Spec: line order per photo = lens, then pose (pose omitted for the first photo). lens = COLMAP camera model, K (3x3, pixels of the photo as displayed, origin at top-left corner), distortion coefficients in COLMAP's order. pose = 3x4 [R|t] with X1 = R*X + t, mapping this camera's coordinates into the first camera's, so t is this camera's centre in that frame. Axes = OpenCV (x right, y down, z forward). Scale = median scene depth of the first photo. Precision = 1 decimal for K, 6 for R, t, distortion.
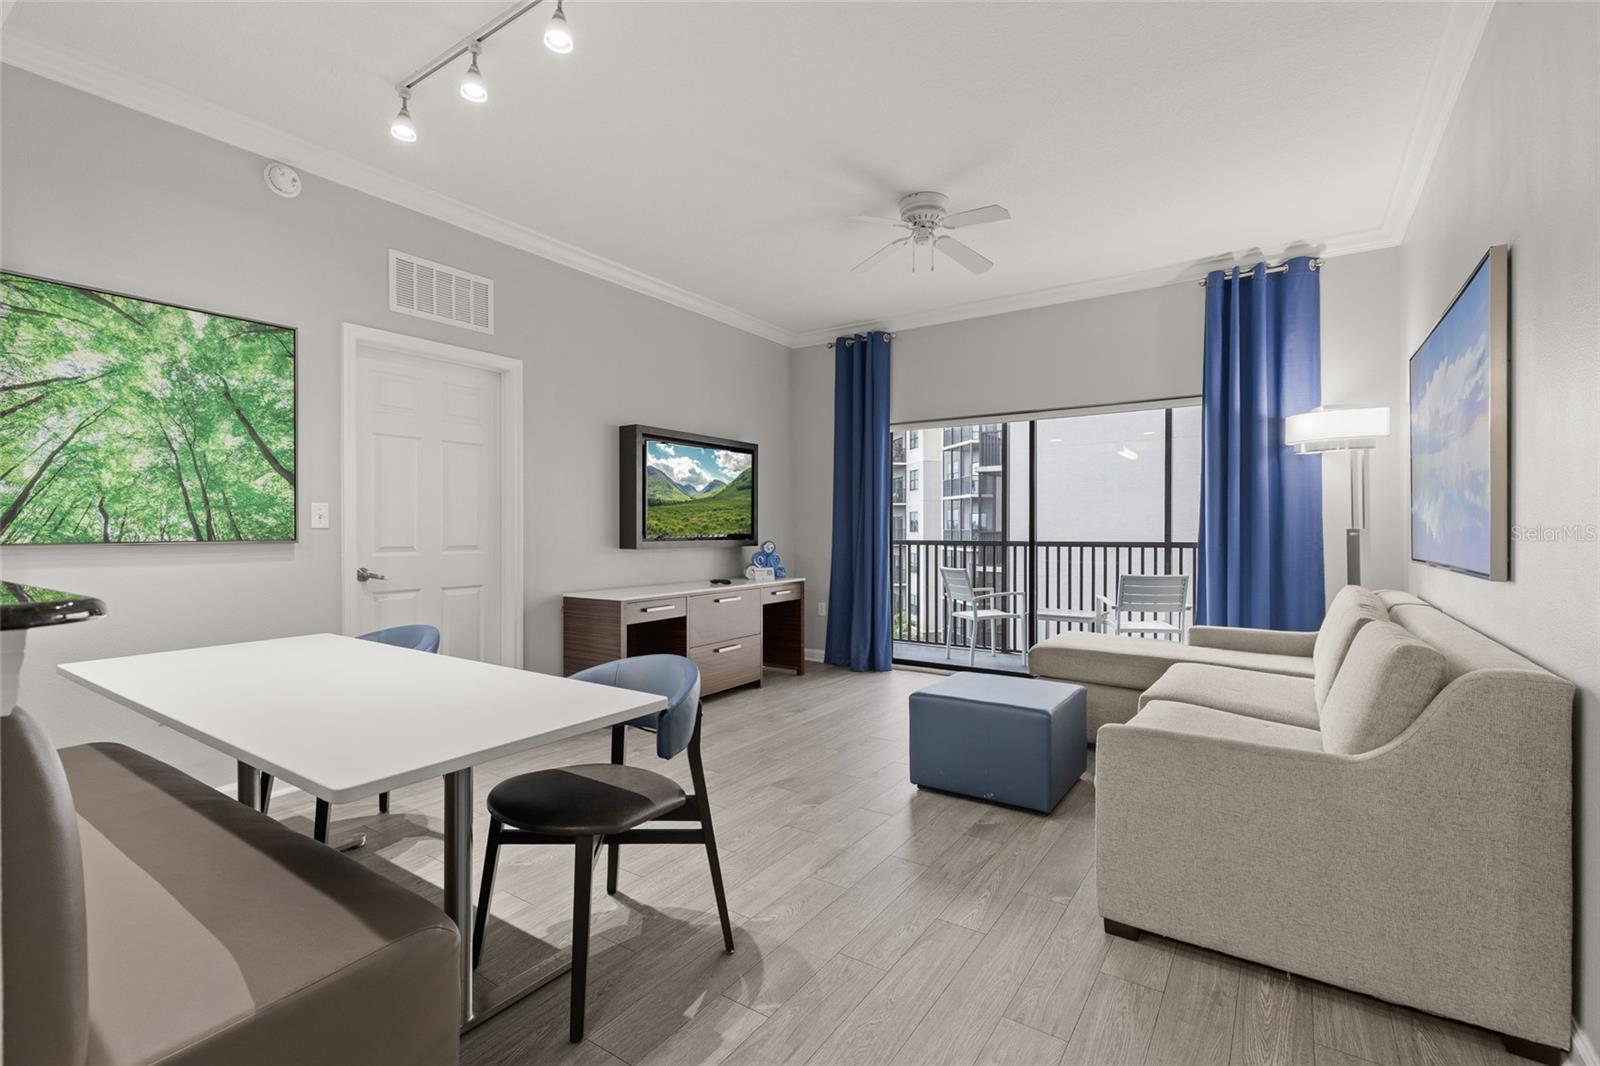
lens RADIAL K [[717.5, 0, 808.4], [0, 717.5, 530.6], [0, 0, 1]] dist [0.002618, 0.000252]
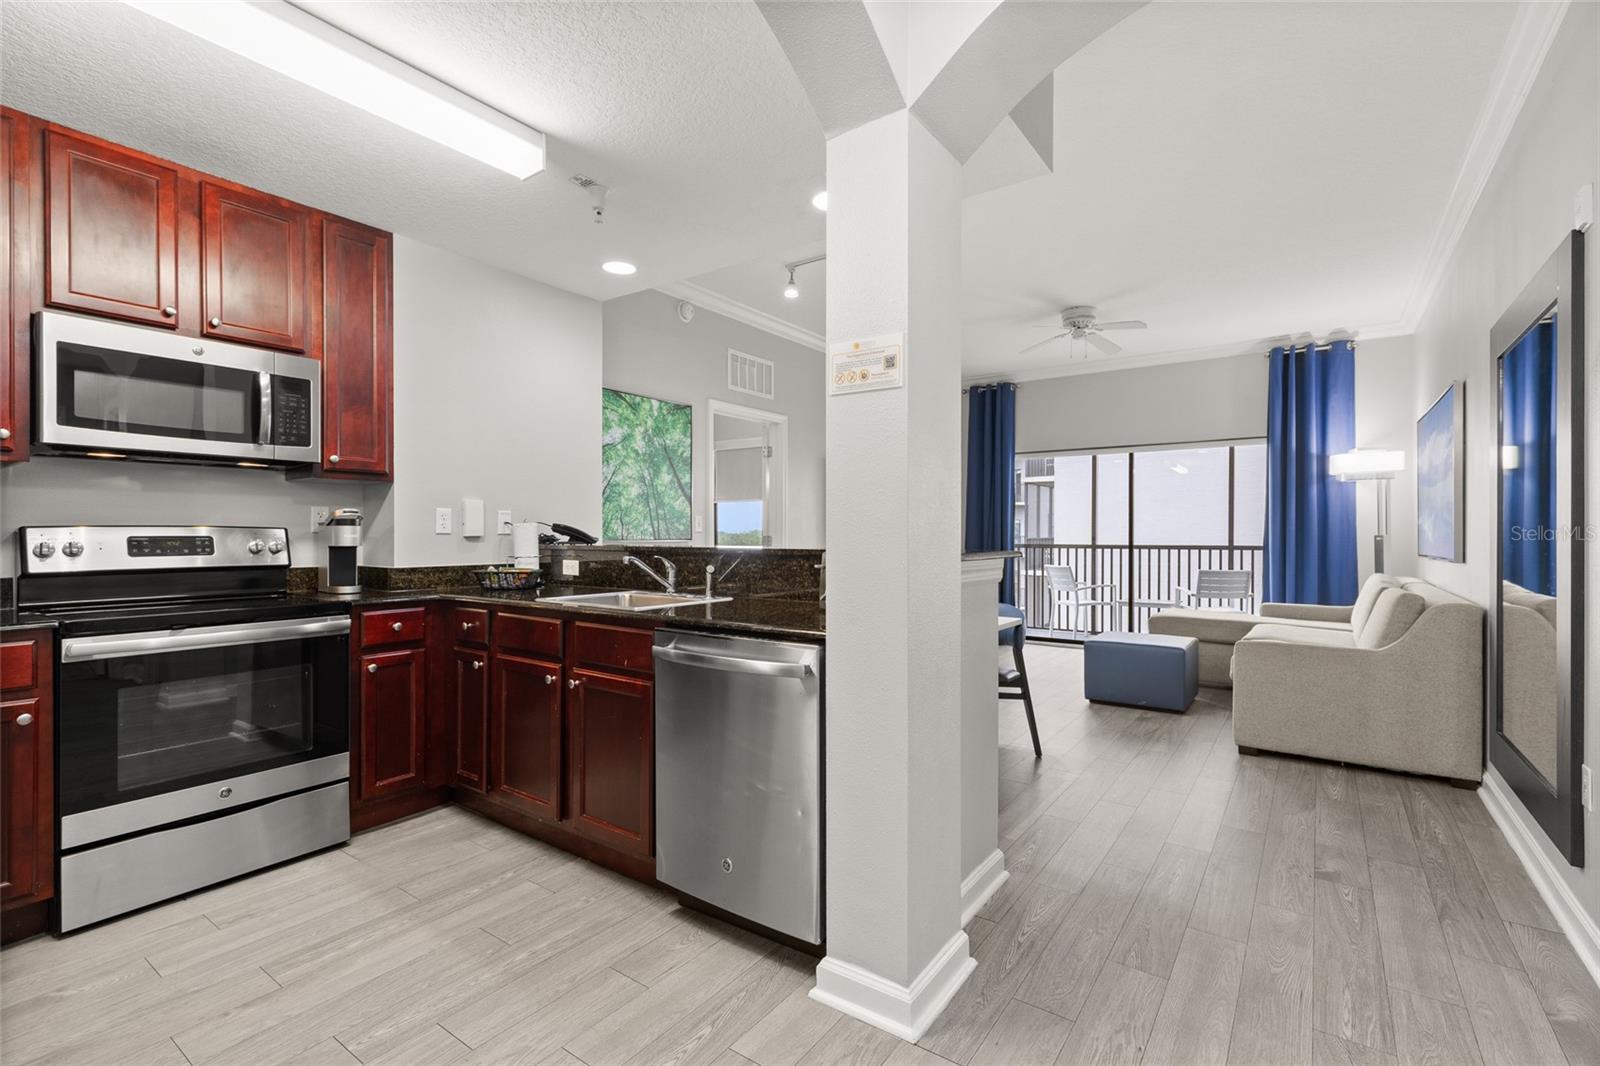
lens RADIAL K [[720.0, 0, 803.3], [0, 720.0, 534.9], [0, 0, 1]] dist [0.002774, 0.000300]
pose [[0.999609, 0.003277, -0.027763, -0.443550], [-0.003358, 0.999990, -0.002879, 0.006907], [0.027753, 0.002971, 0.999610, -0.596496]]
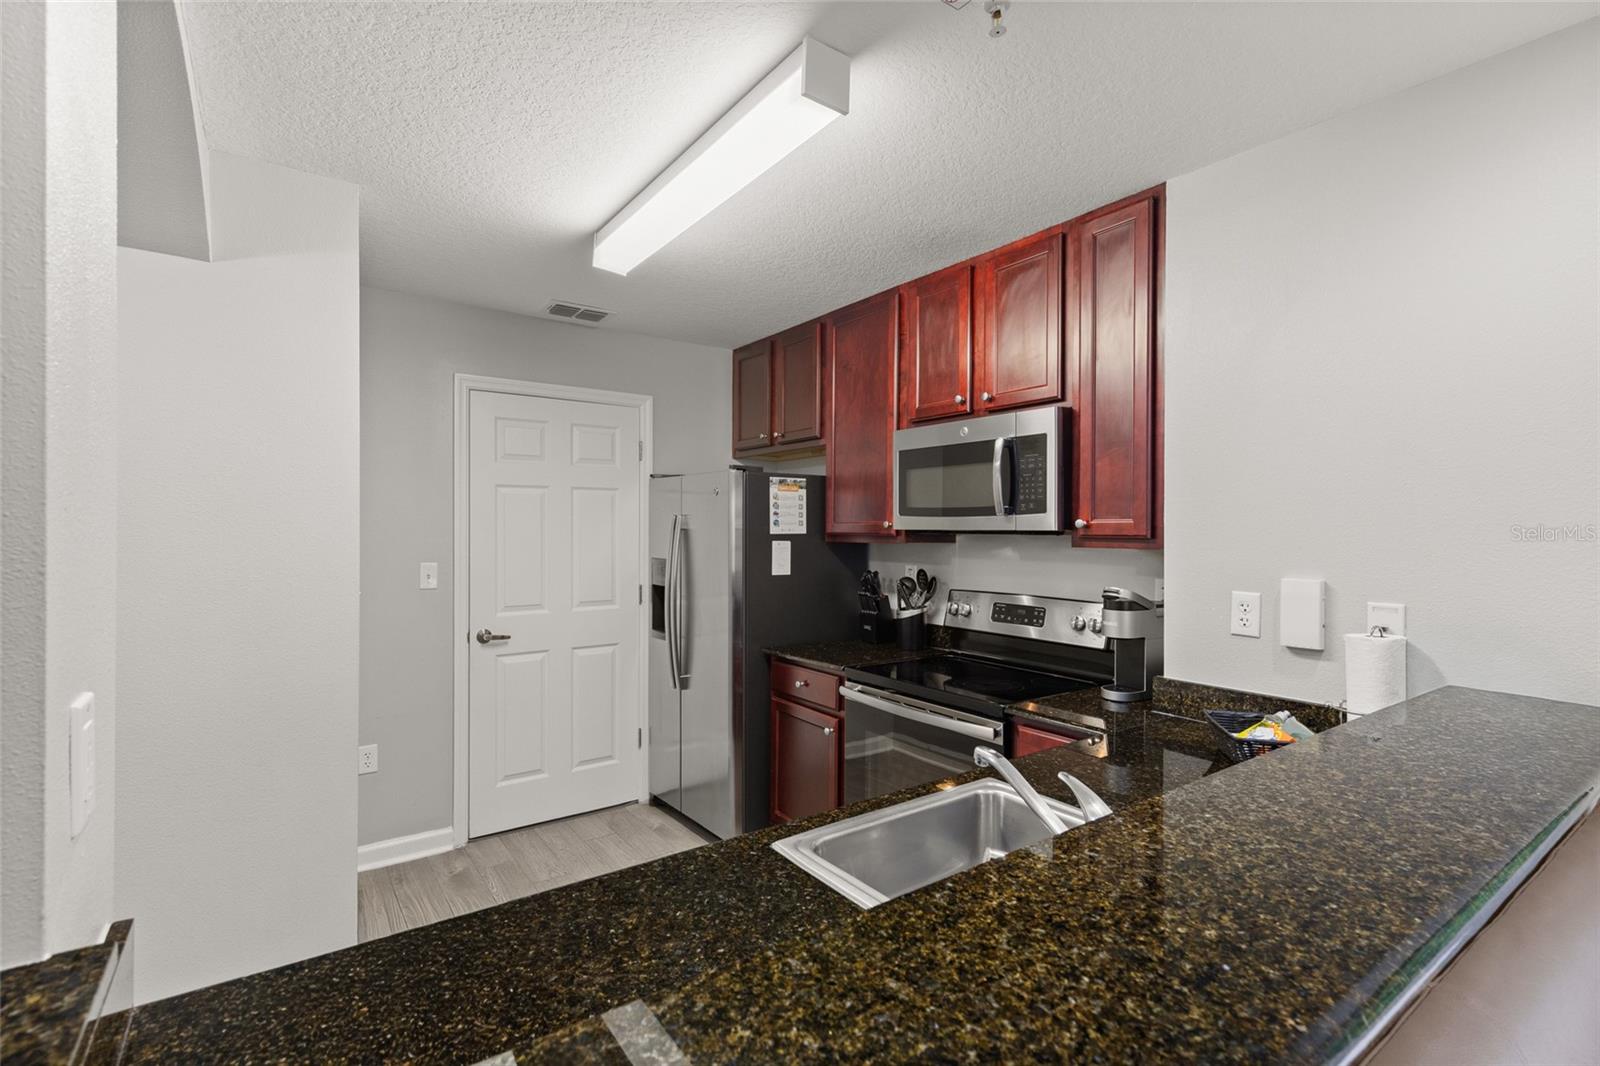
lens RADIAL K [[720.0, 0, 803.3], [0, 720.0, 534.9], [0, 0, 1]] dist [0.002774, 0.000300]
pose [[-0.343800, 0.005772, -0.939025, -0.287309], [-0.010414, 0.999896, 0.009959, -0.086997], [0.938985, 0.013203, -0.343704, 0.324411]]
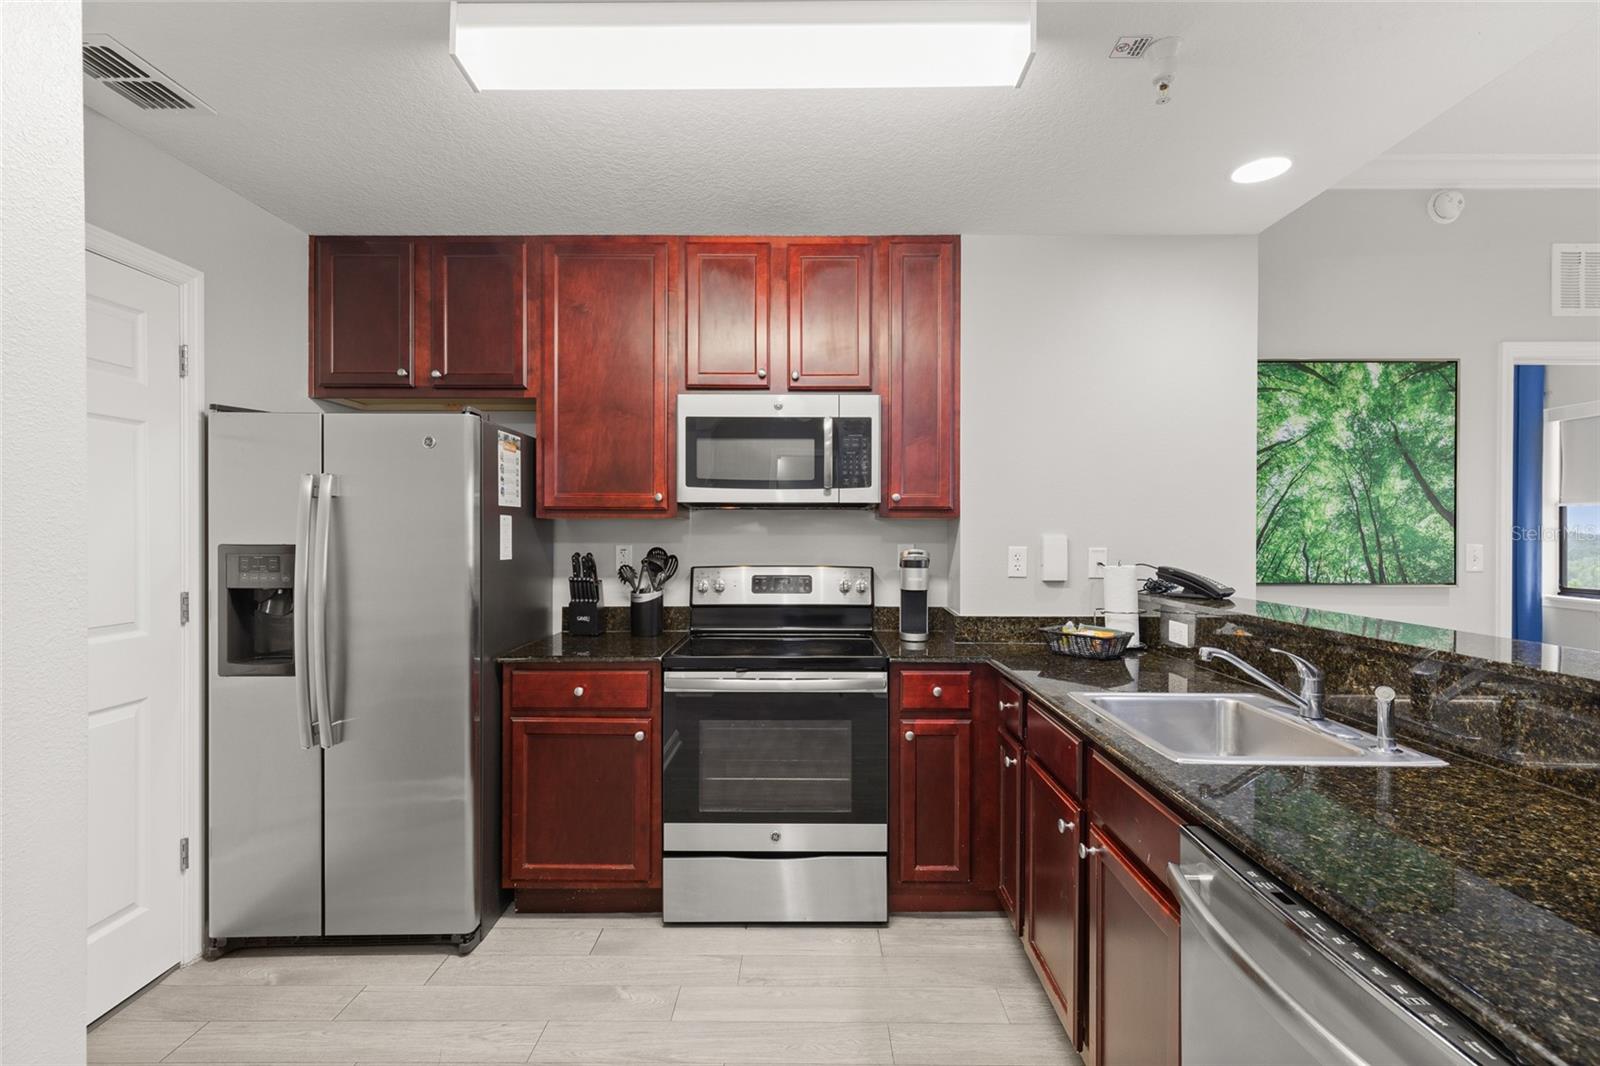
lens RADIAL K [[720.0, 0, 803.3], [0, 720.0, 534.9], [0, 0, 1]] dist [0.002774, 0.000300]
pose [[0.549212, 0.006511, -0.835658, -0.410127], [-0.007913, 0.999965, 0.002590, -0.049245], [0.835645, 0.005190, 0.549245, -0.245983]]
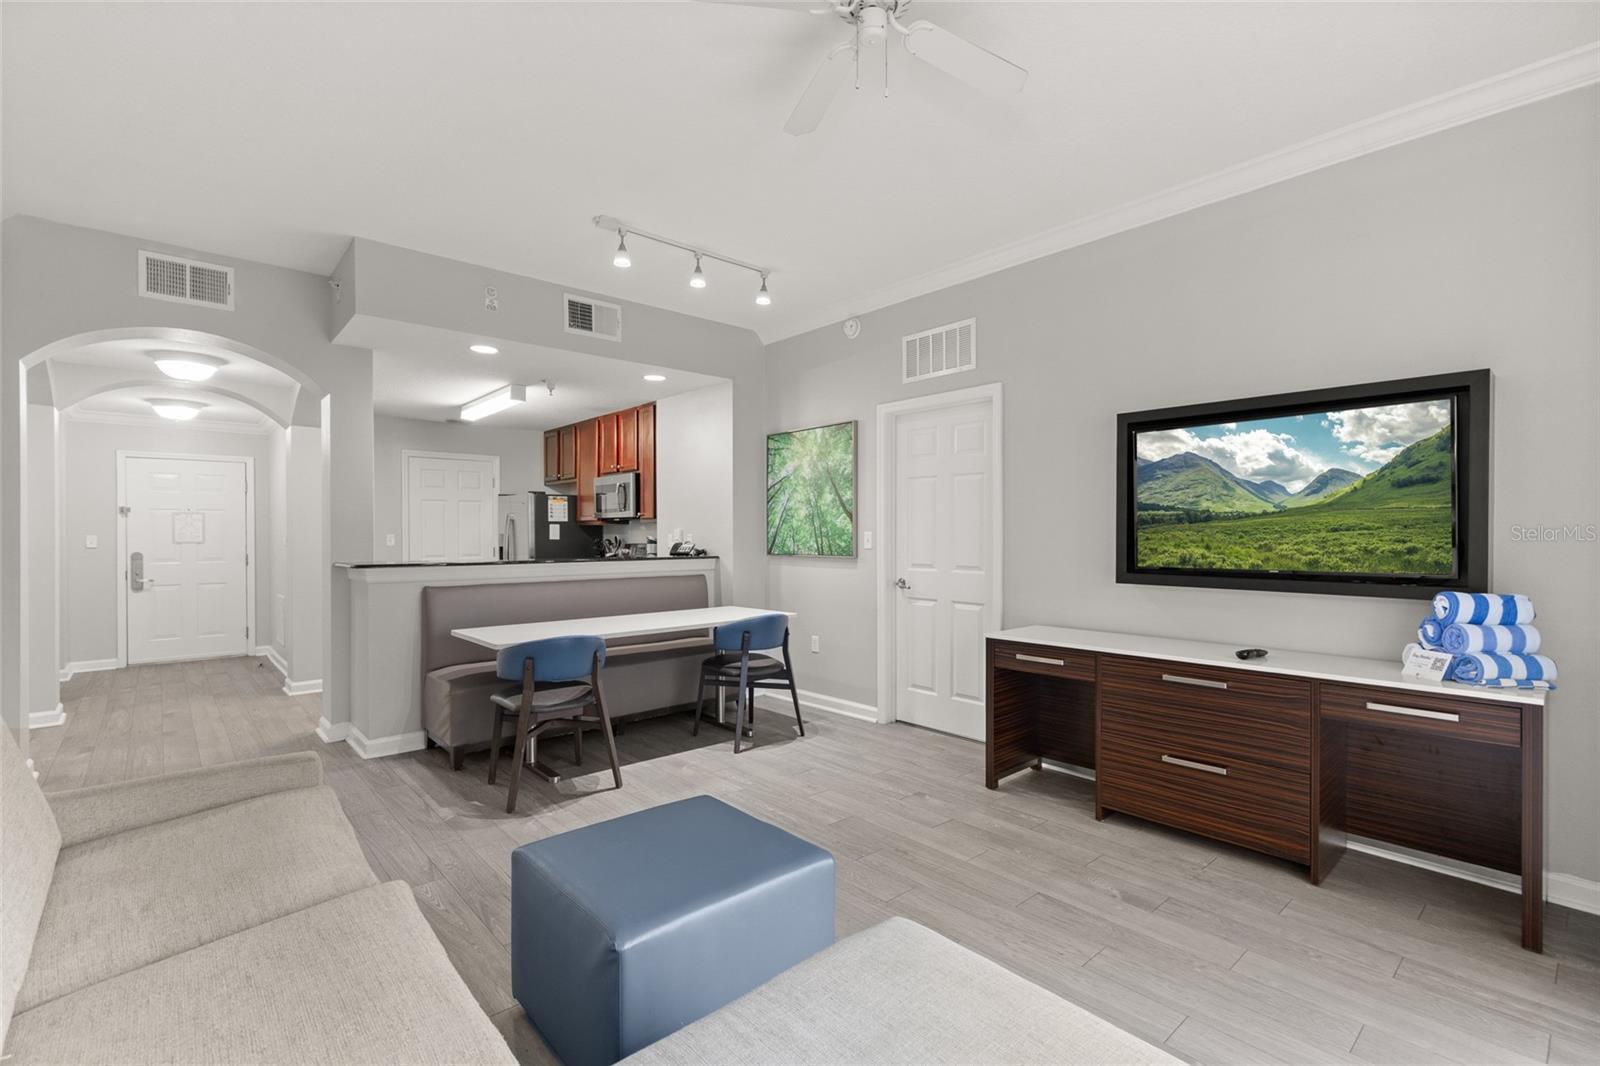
lens RADIAL K [[703.8, 0, 802.0], [0, 703.8, 547.7], [0, 0, 1]] dist [0.001068, 0.000113]
pose [[-0.240846, 0.019250, -0.970372, 0.835979], [-0.002241, 0.999790, 0.020390, -0.038158], [0.970561, 0.007085, -0.240752, 1.319645]]
